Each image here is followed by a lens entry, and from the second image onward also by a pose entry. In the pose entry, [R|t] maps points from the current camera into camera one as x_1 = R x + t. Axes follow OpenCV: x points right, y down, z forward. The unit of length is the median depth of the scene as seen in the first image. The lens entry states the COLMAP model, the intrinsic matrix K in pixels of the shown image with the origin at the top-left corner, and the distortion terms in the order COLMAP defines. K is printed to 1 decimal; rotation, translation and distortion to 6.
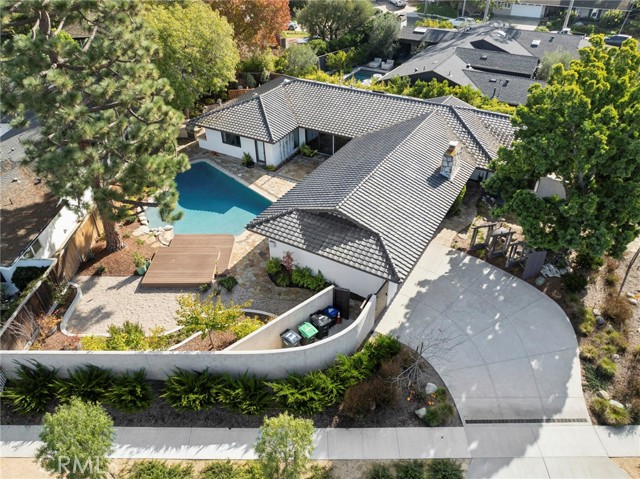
lens RADIAL K [[455.1, 0, 317.6], [0, 455.1, 240.0], [0, 0, 1]] dist [-0.035453, 0.000753]
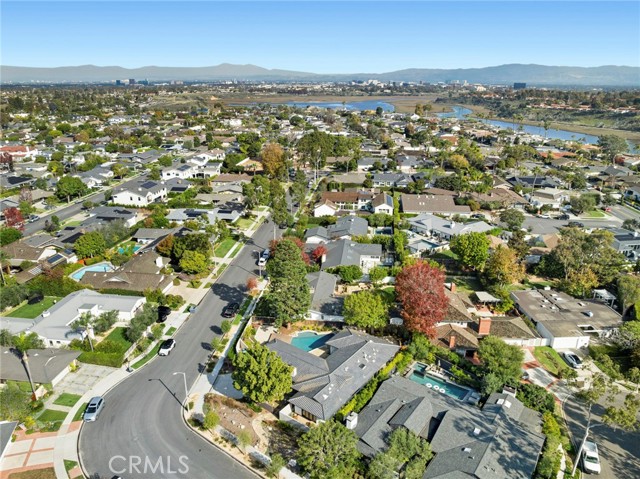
lens RADIAL K [[455.1, 0, 317.6], [0, 455.1, 240.0], [0, 0, 1]] dist [-0.035453, 0.000753]
pose [[-0.115713, 0.339897, -0.933317, 3.173881], [-0.591419, 0.731336, 0.339664, -2.197131], [0.798019, 0.591285, 0.116396, 0.323497]]
